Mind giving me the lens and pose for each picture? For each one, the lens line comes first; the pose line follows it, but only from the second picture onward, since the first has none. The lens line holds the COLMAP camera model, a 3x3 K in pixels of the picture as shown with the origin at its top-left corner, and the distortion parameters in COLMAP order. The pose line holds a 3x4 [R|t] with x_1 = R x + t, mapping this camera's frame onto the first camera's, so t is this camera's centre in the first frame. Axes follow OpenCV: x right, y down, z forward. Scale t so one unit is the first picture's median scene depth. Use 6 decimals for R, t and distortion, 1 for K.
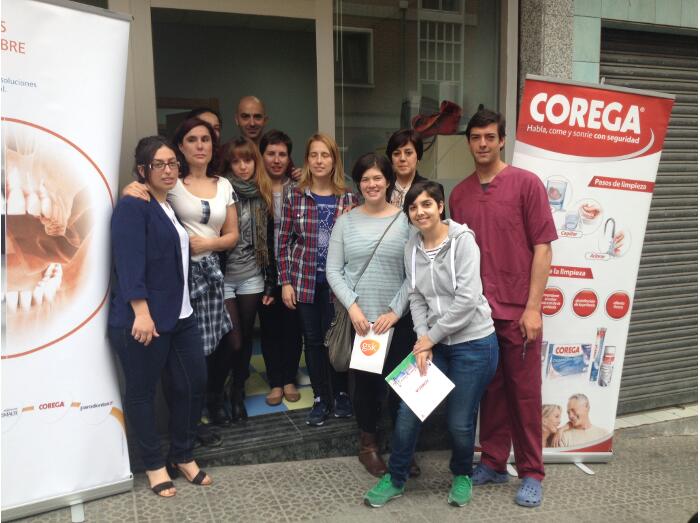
lens RADIAL K [[627.3, 0, 349.8], [0, 627.3, 244.7], [0, 0, 1]] dist [0.043867, -0.149724]
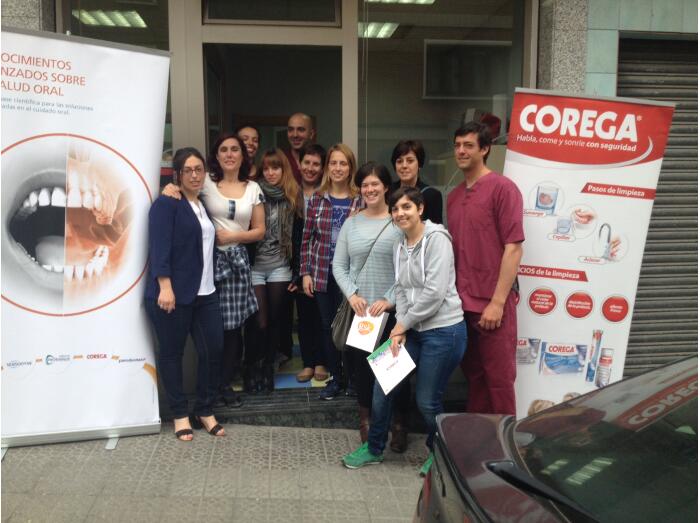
lens RADIAL K [[627.3, 0, 349.8], [0, 627.3, 244.7], [0, 0, 1]] dist [0.043867, -0.149724]
pose [[0.970147, 0.029860, -0.240671, 0.267646], [-0.034313, 0.999308, -0.014332, 0.022781], [0.240076, 0.022163, 0.970501, -0.107243]]
